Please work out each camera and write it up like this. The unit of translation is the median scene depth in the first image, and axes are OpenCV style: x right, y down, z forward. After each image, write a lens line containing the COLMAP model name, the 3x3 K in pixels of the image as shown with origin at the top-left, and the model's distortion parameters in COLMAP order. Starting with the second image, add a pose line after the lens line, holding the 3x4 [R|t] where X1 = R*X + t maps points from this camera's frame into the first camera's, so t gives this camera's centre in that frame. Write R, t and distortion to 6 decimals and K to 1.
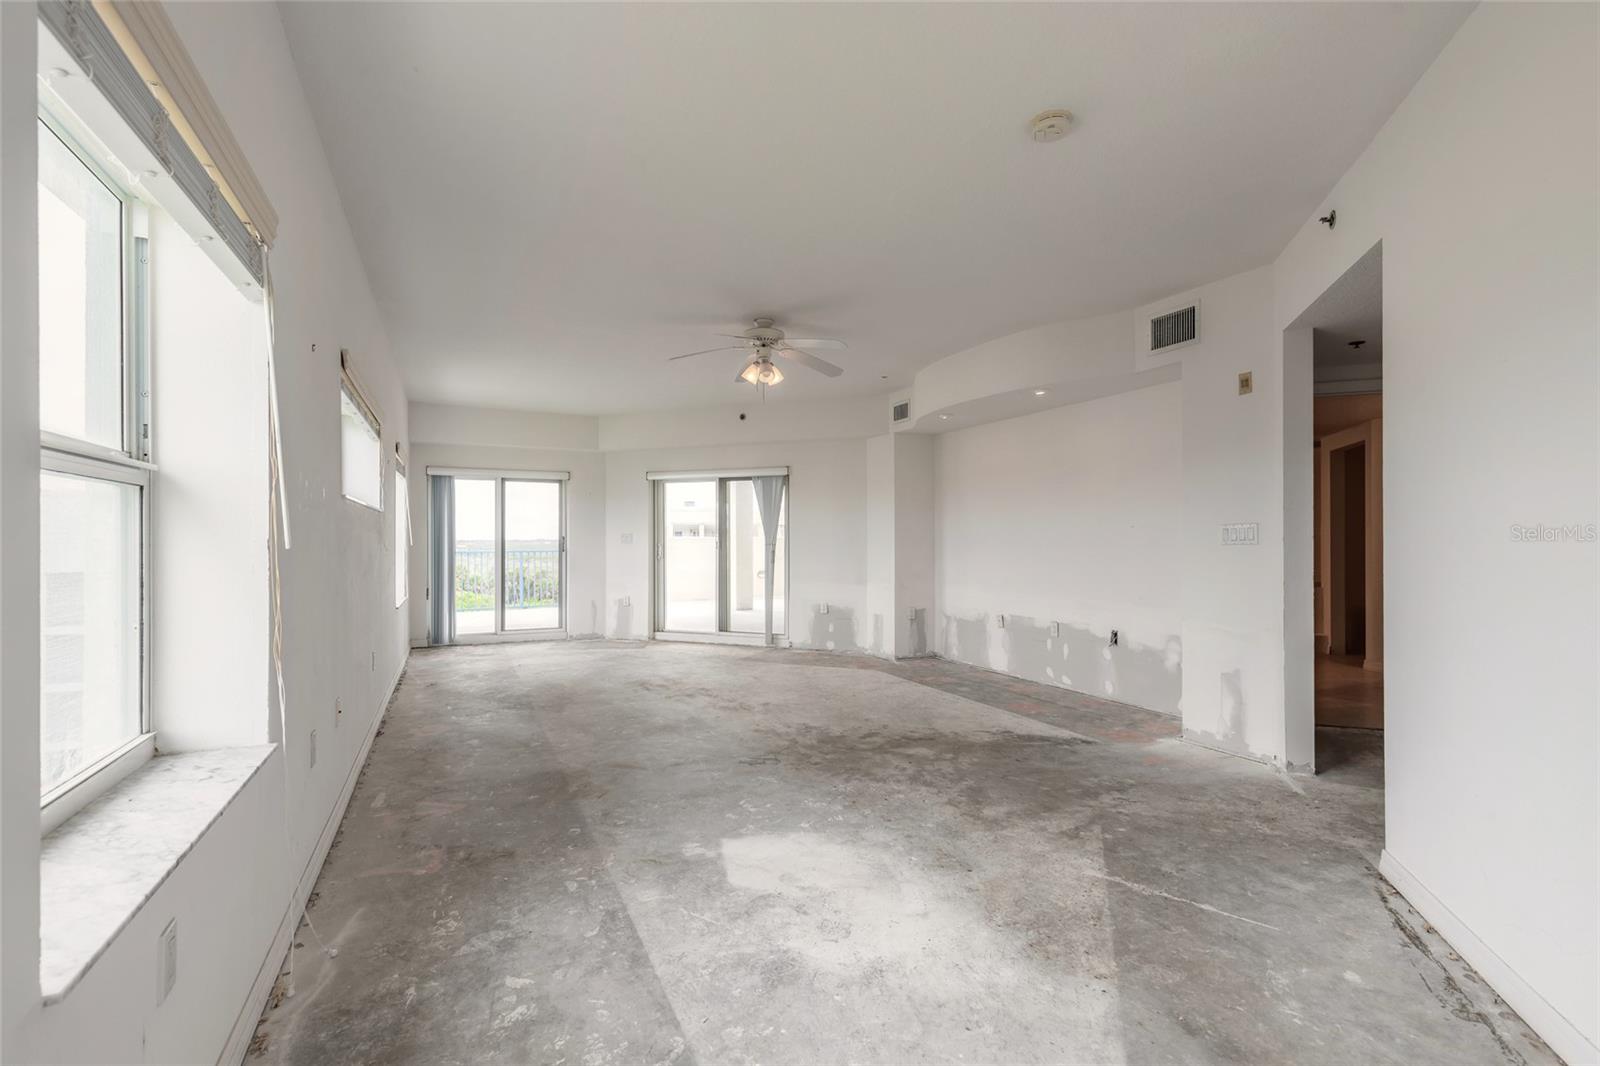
lens RADIAL K [[733.6, 0, 799.0], [0, 733.6, 541.2], [0, 0, 1]] dist [0.033230, -0.000036]
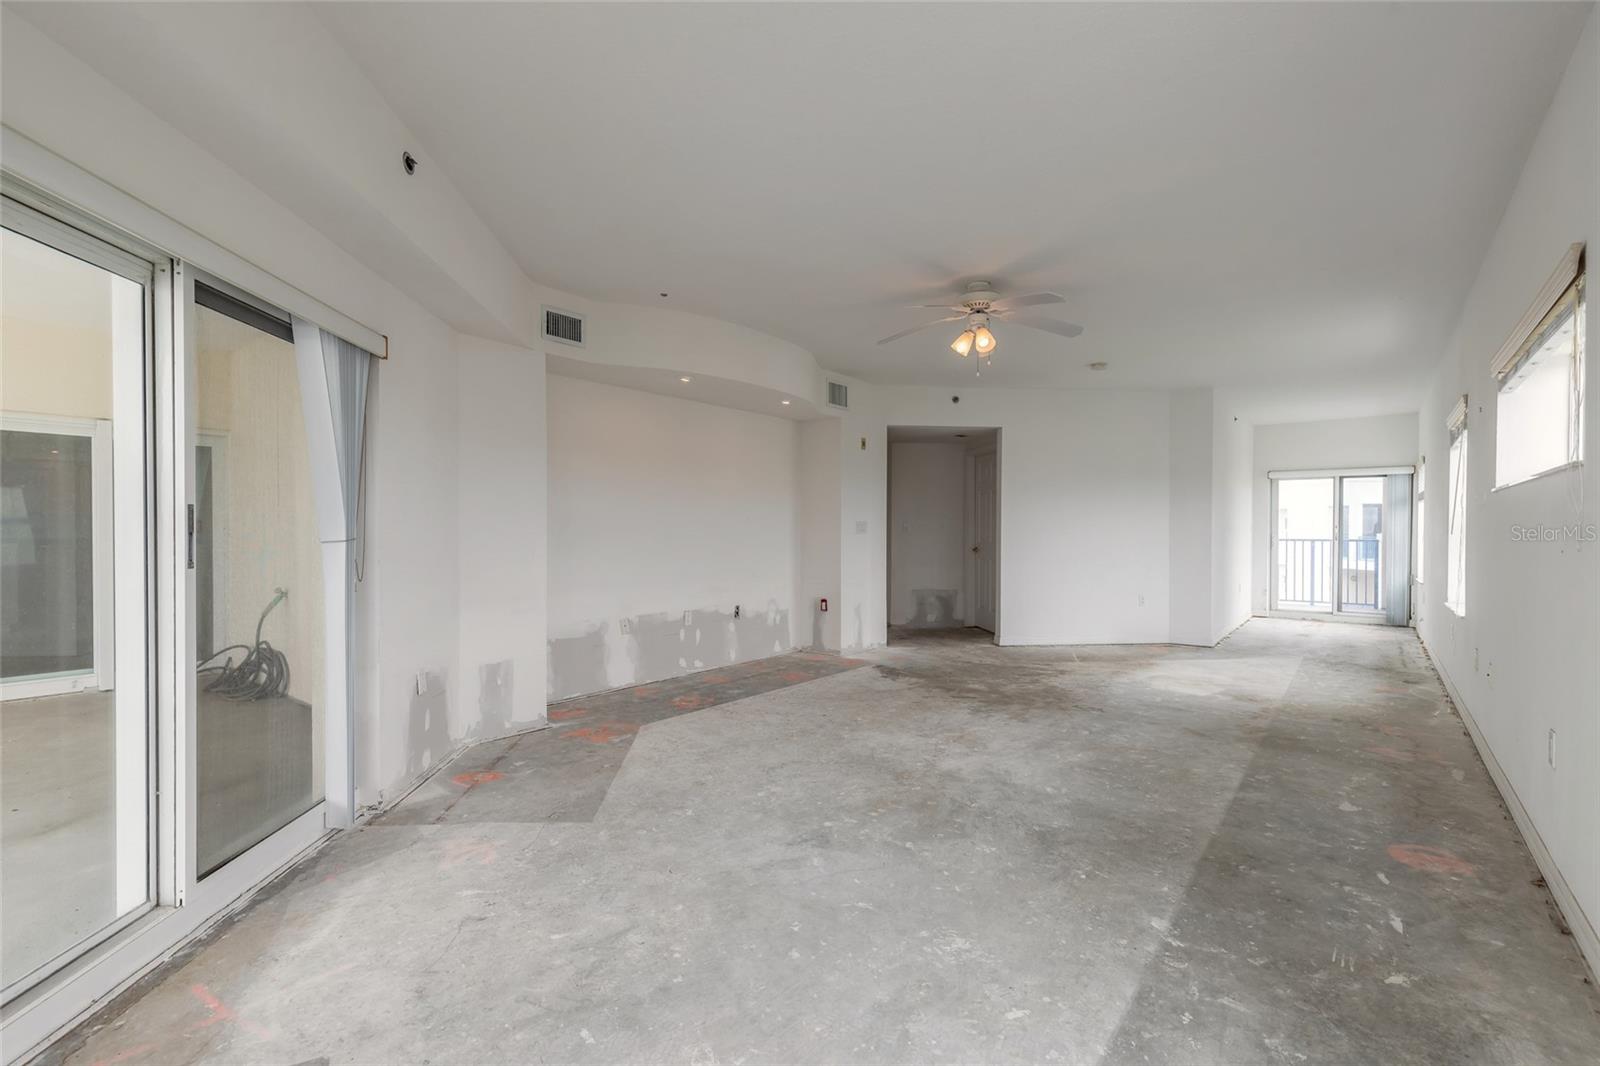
lens RADIAL K [[733.6, 0, 799.0], [0, 733.6, 541.2], [0, 0, 1]] dist [0.033230, -0.000036]
pose [[-0.462776, -0.014198, 0.886362, -0.698056], [-0.002805, 0.999890, 0.014552, -0.001399], [-0.886471, 0.004248, -0.462765, 1.510339]]
